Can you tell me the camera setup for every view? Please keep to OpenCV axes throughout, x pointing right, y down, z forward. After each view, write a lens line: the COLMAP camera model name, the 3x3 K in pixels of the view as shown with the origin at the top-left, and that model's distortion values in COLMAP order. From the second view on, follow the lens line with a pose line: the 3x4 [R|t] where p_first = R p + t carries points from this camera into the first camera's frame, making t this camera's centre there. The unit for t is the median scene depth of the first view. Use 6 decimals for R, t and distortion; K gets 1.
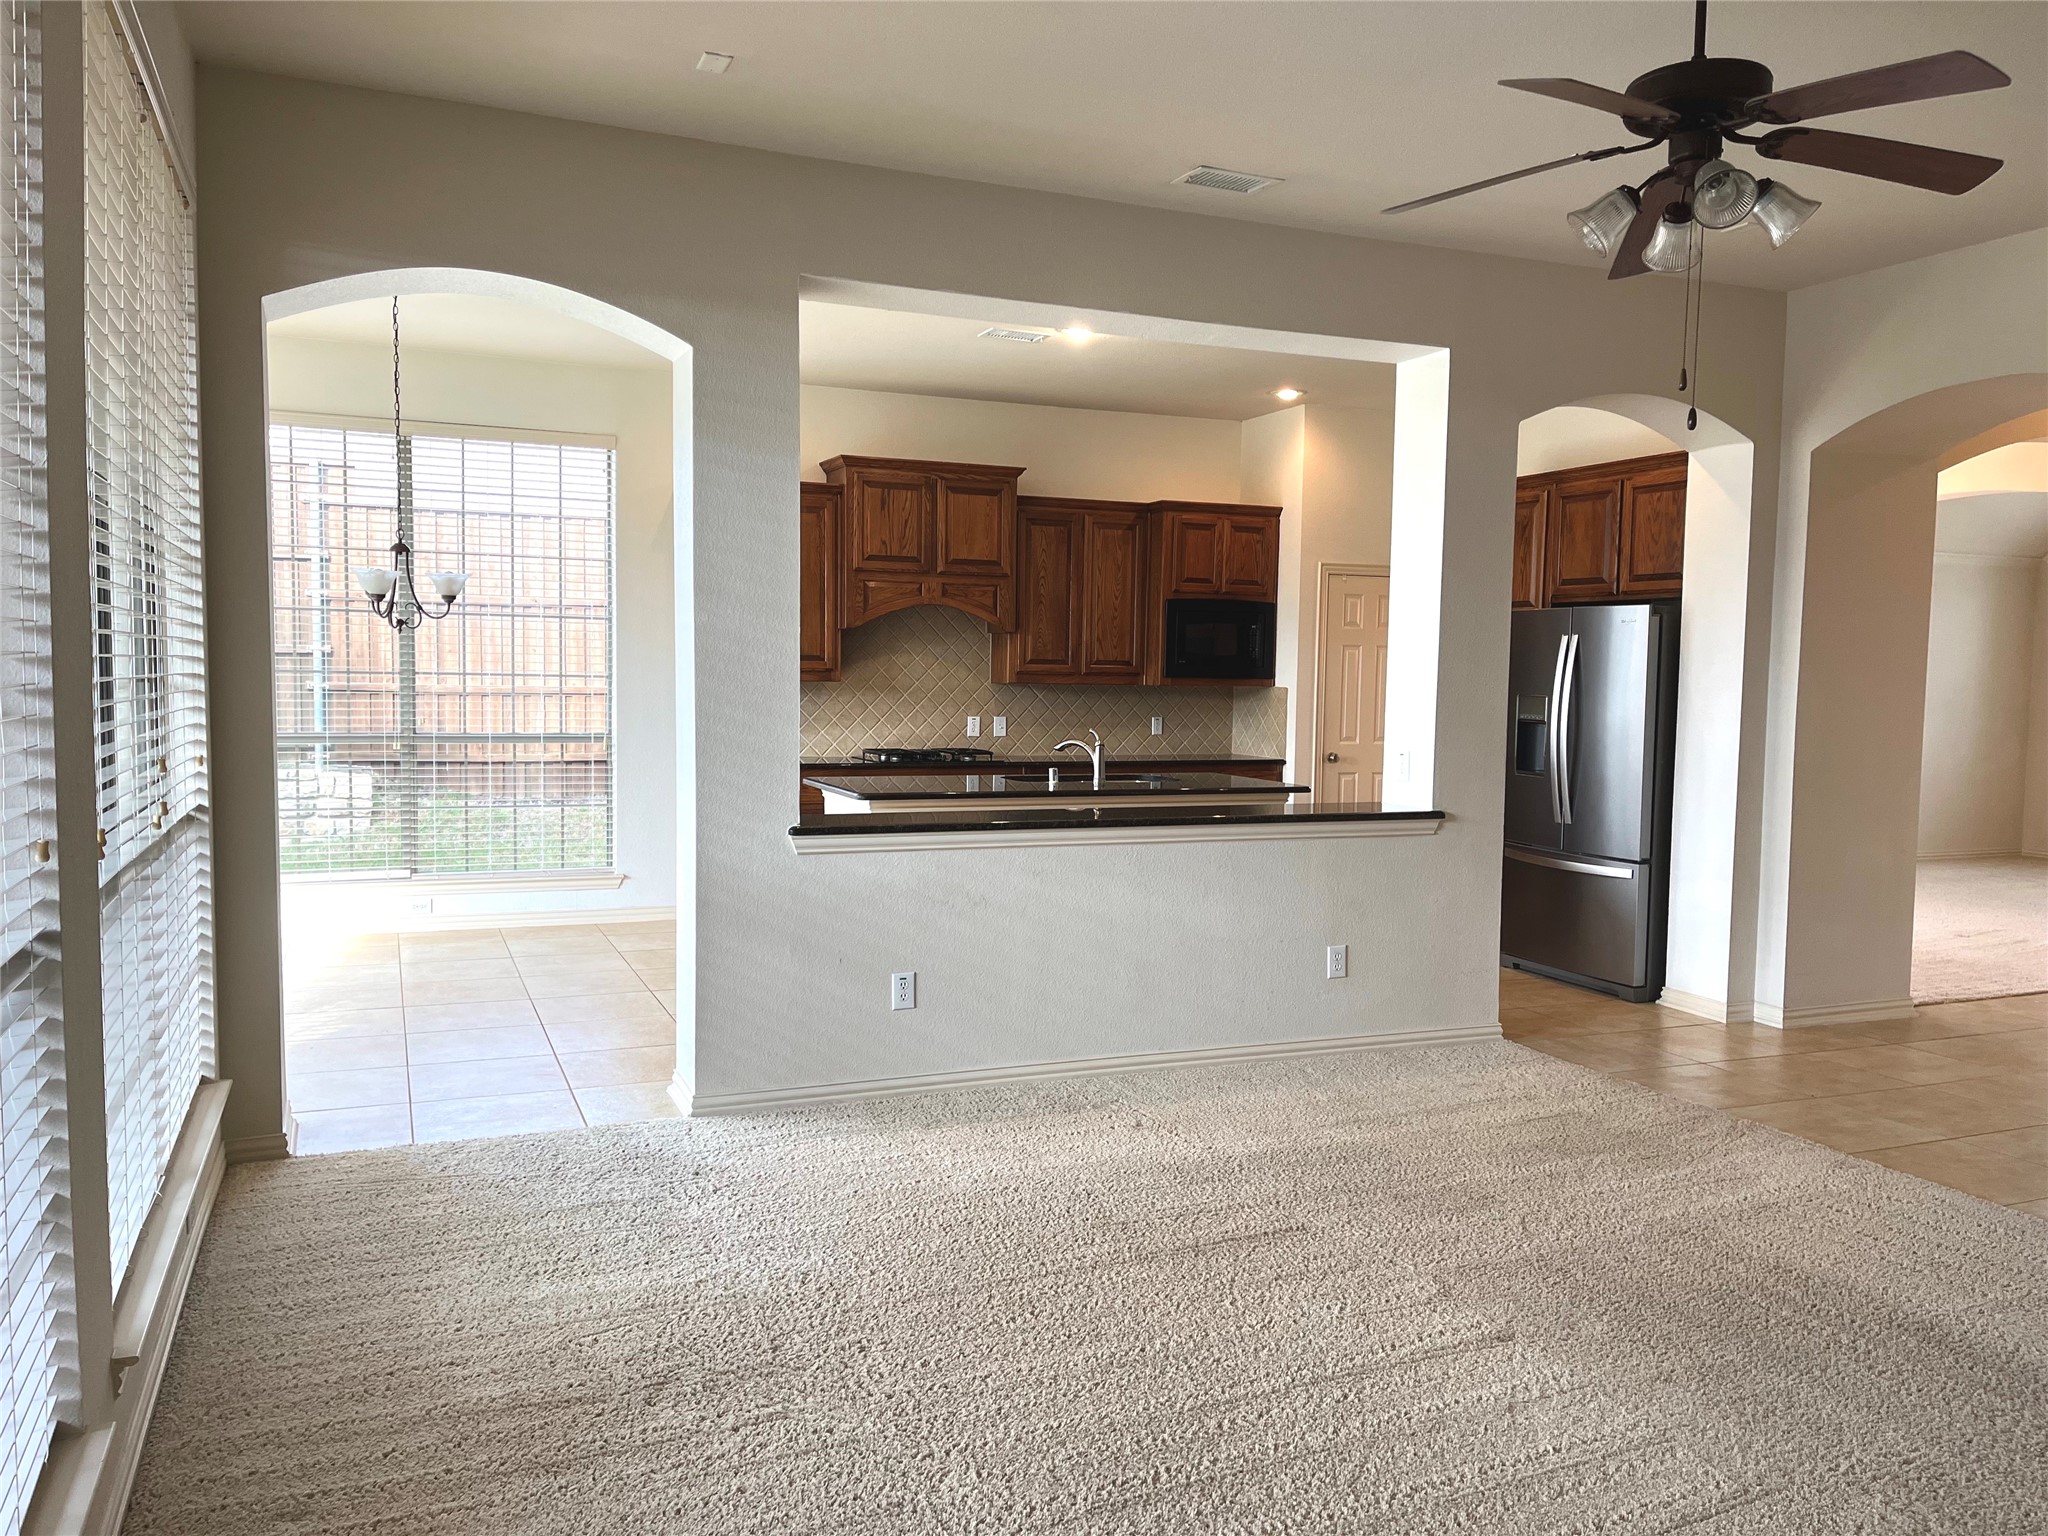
lens RADIAL K [[1543.1, 0, 1024.0], [0, 1543.1, 768.0], [0, 0, 1]] dist [0.107817, -0.149160]
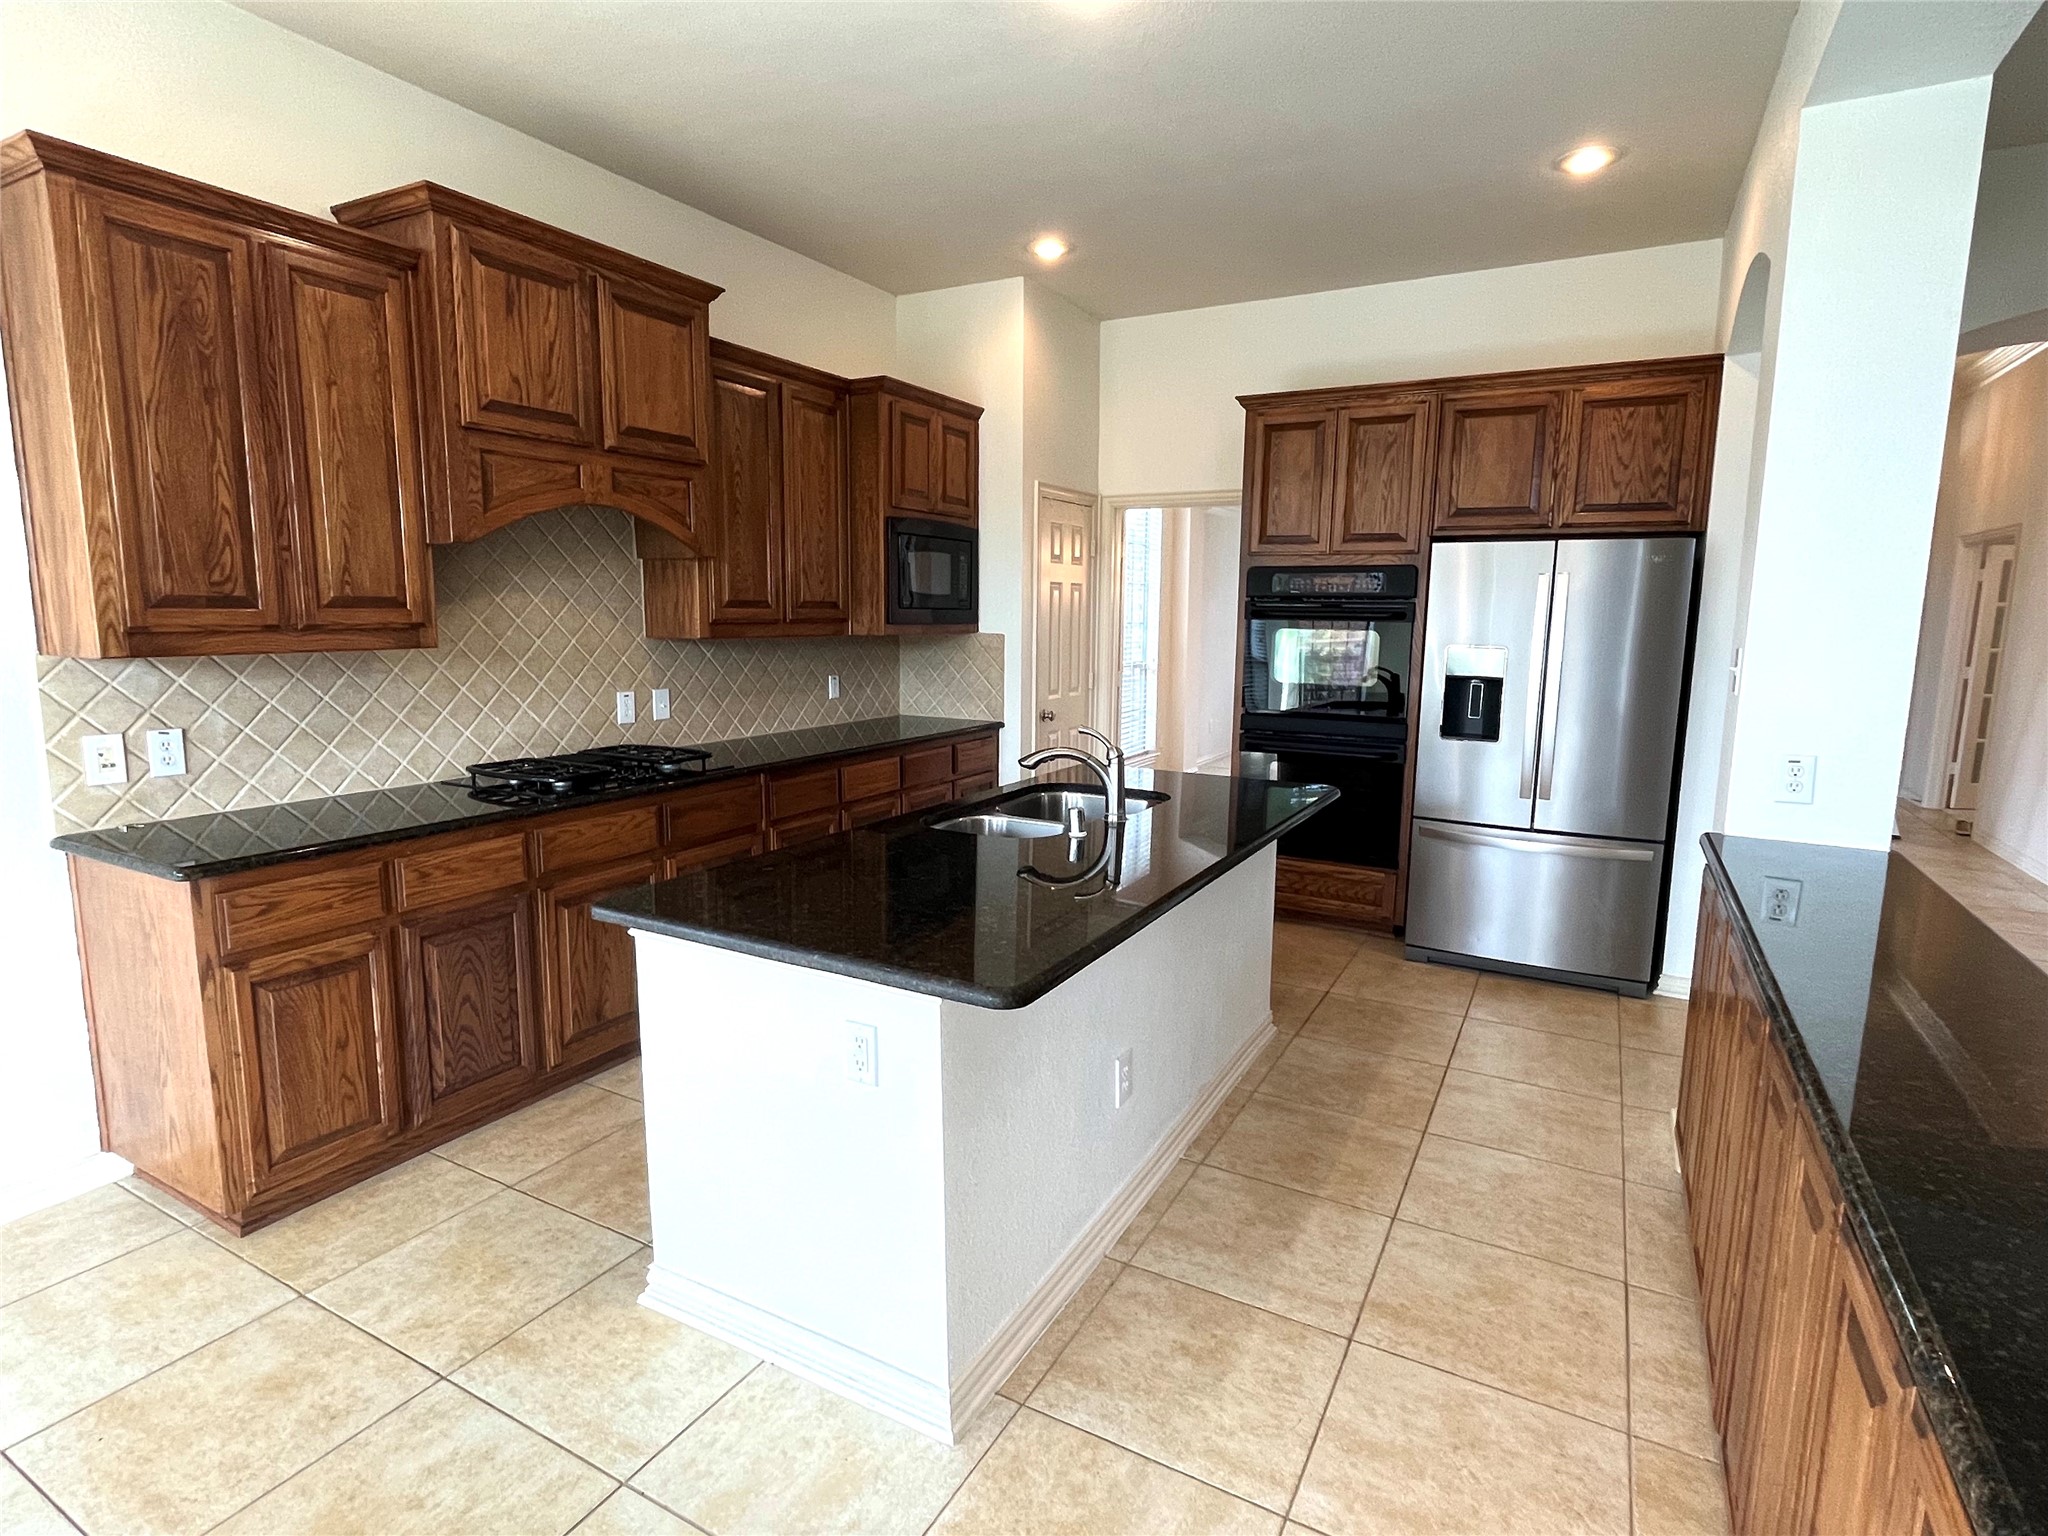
lens RADIAL K [[1055.9, 0, 1024.0], [0, 1055.9, 768.0], [0, 0, 1]] dist [-0.016681, -0.000465]
pose [[0.785415, -0.101249, 0.610633, -0.175579], [0.042898, 0.993062, 0.109484, -0.043804], [-0.617482, -0.059796, 0.784309, 0.572562]]
